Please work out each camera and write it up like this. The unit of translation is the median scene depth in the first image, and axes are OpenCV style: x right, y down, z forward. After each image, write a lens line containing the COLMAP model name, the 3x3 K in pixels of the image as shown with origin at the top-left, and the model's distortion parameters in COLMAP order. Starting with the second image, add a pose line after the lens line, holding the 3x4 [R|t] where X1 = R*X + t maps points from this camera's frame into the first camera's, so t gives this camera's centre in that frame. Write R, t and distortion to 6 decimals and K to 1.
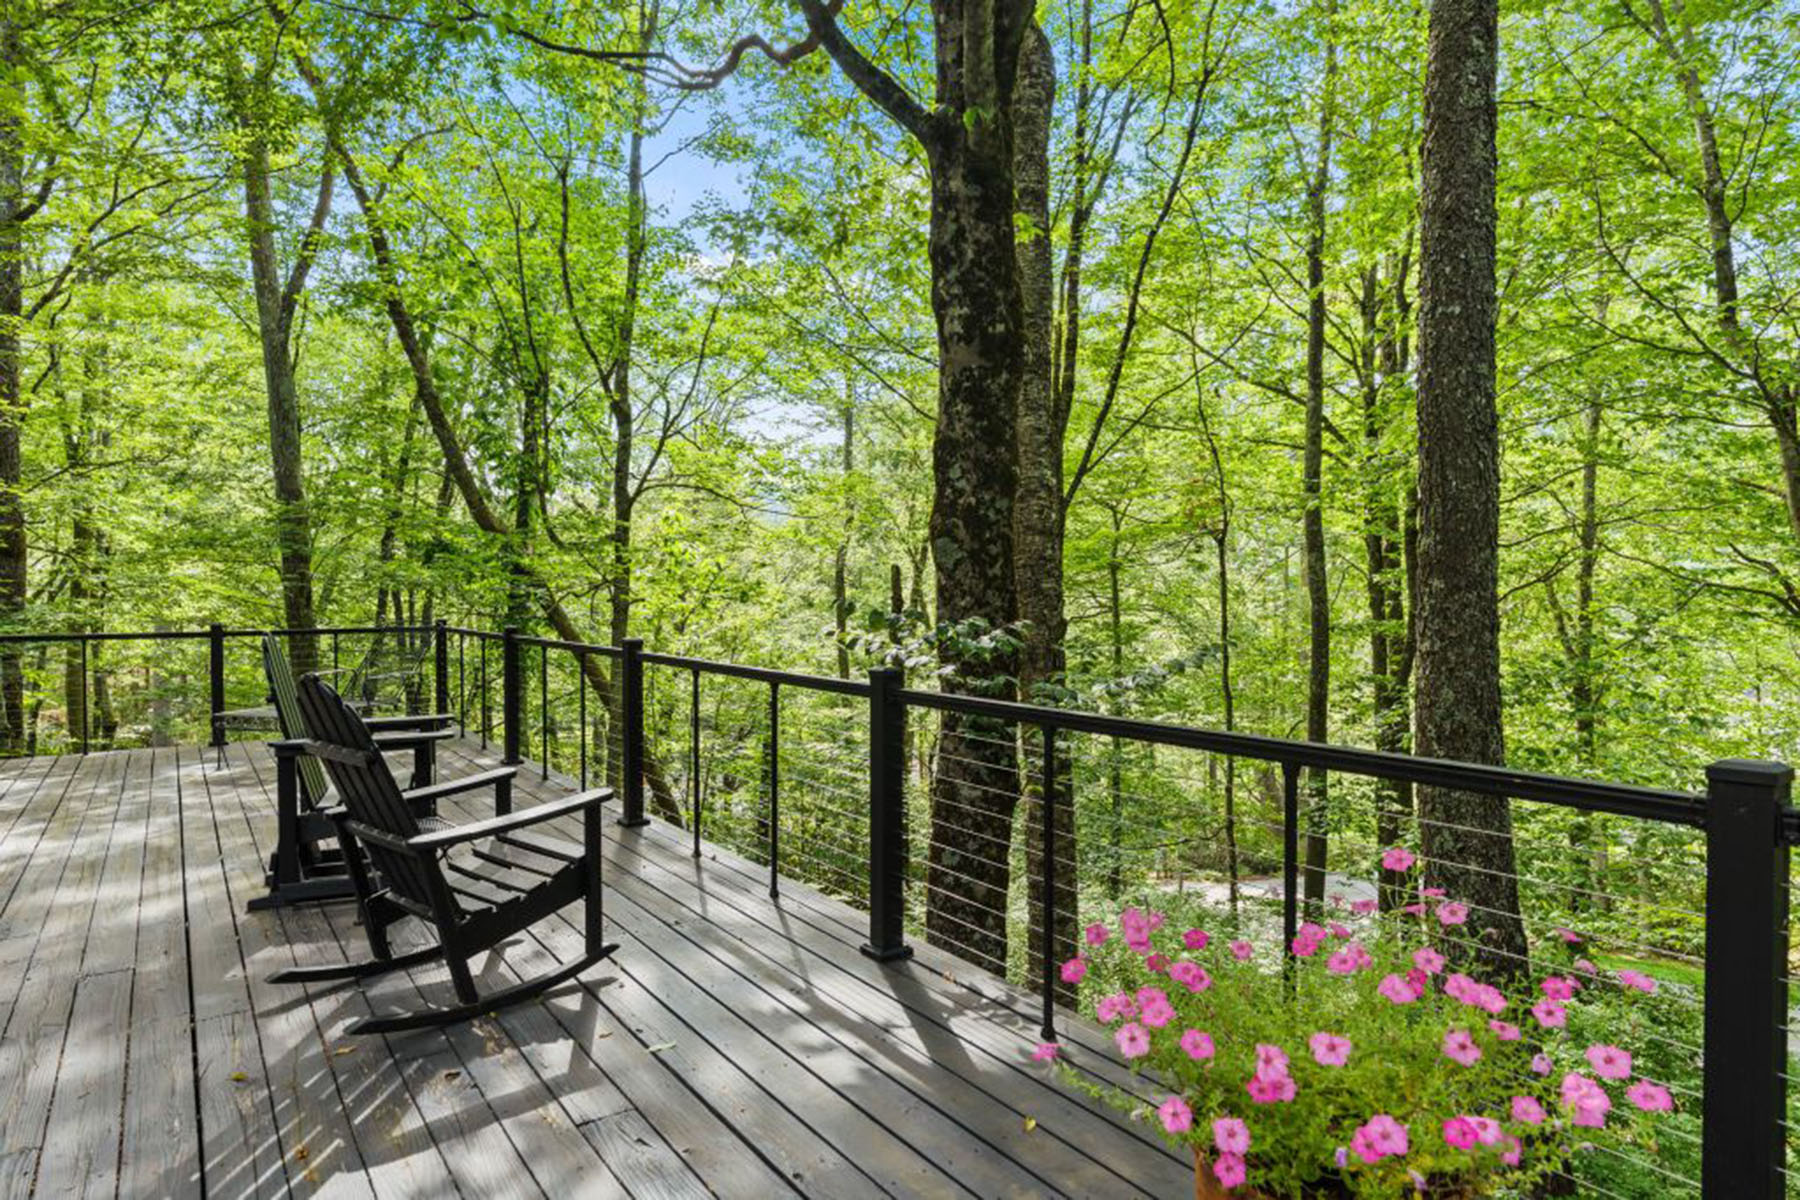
lens RADIAL K [[1062.1, 0, 896.5], [0, 1062.1, 596.0], [0, 0, 1]] dist [-0.004312, 0.001426]
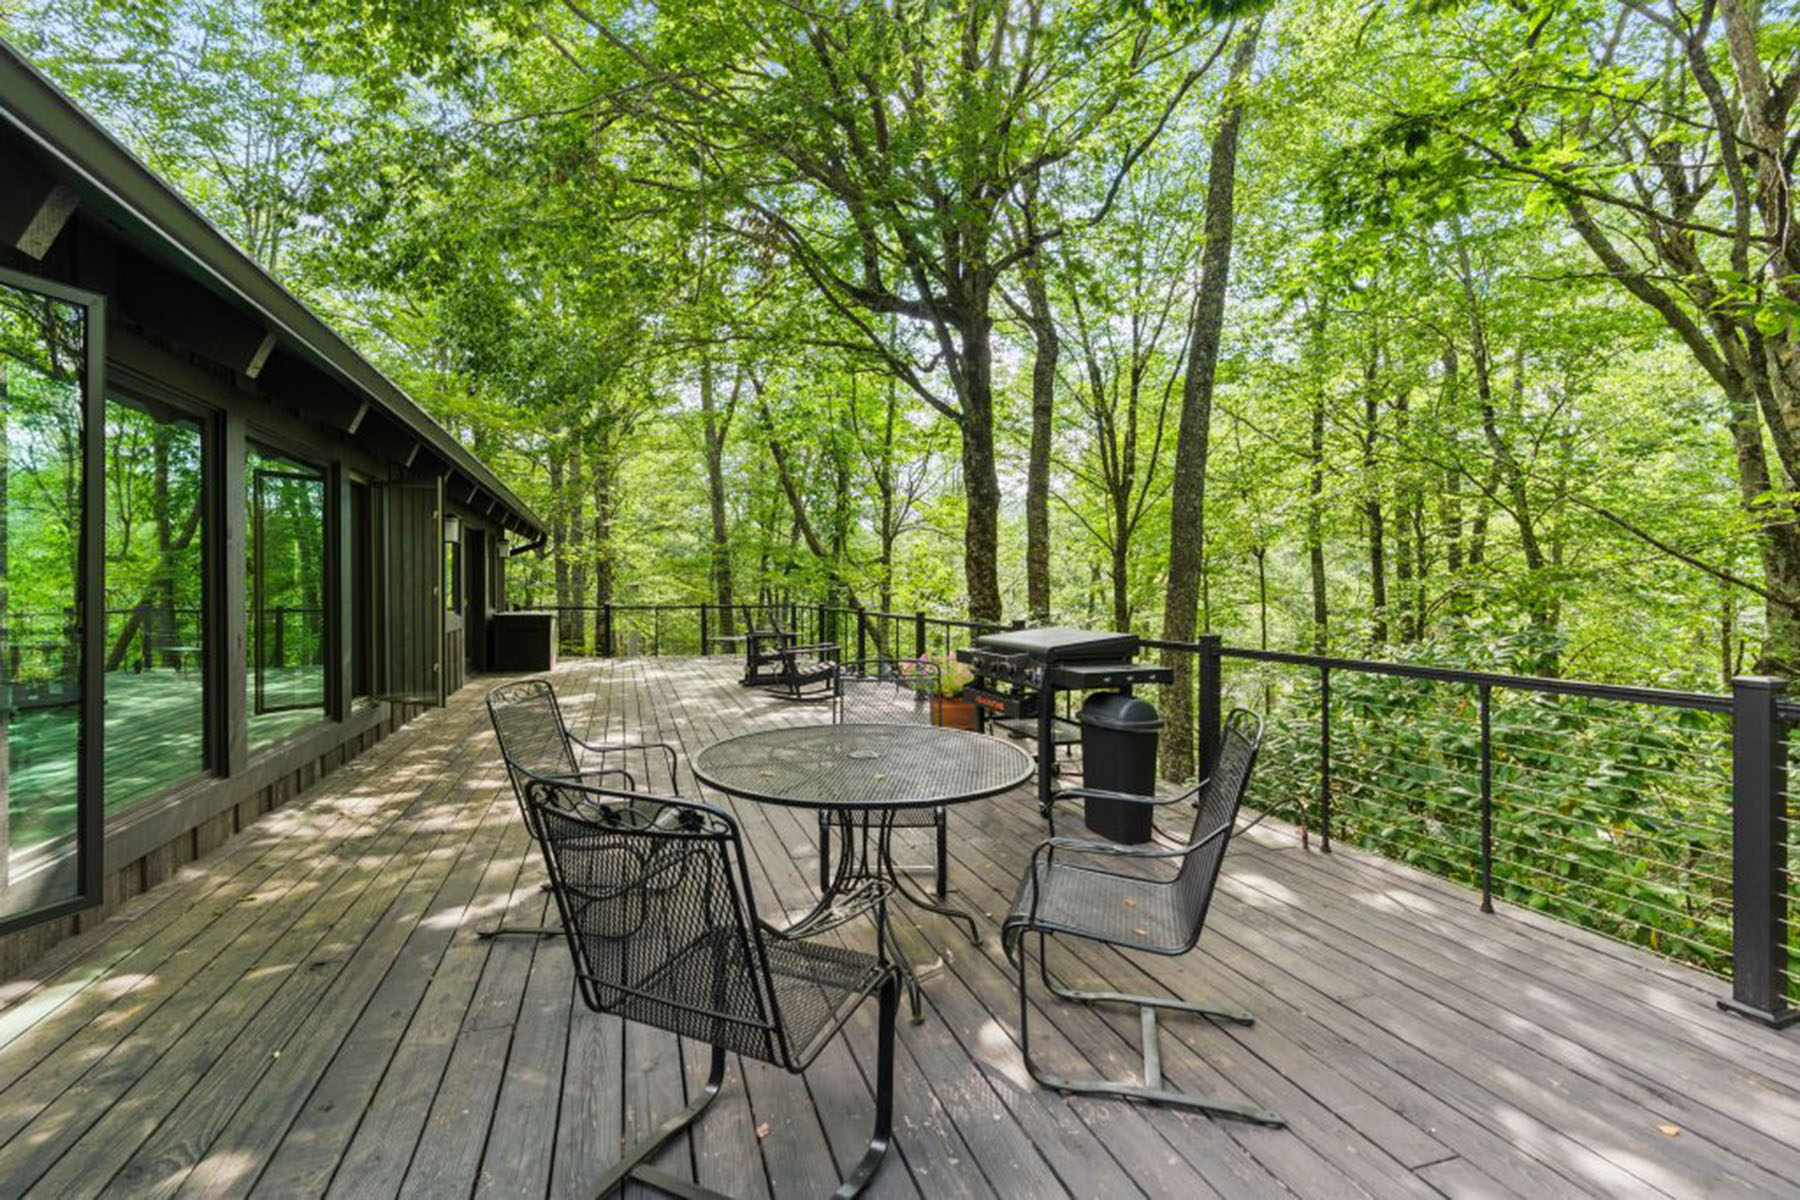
lens RADIAL K [[810.0, 0, 903.0], [0, 810.0, 590.4], [0, 0, 1]] dist [-0.011940, 0.003441]
pose [[0.964447, -0.001951, -0.264269, 0.125753], [0.001302, 0.999996, -0.002630, 0.001641], [0.264273, 0.002193, 0.964445, -0.305449]]
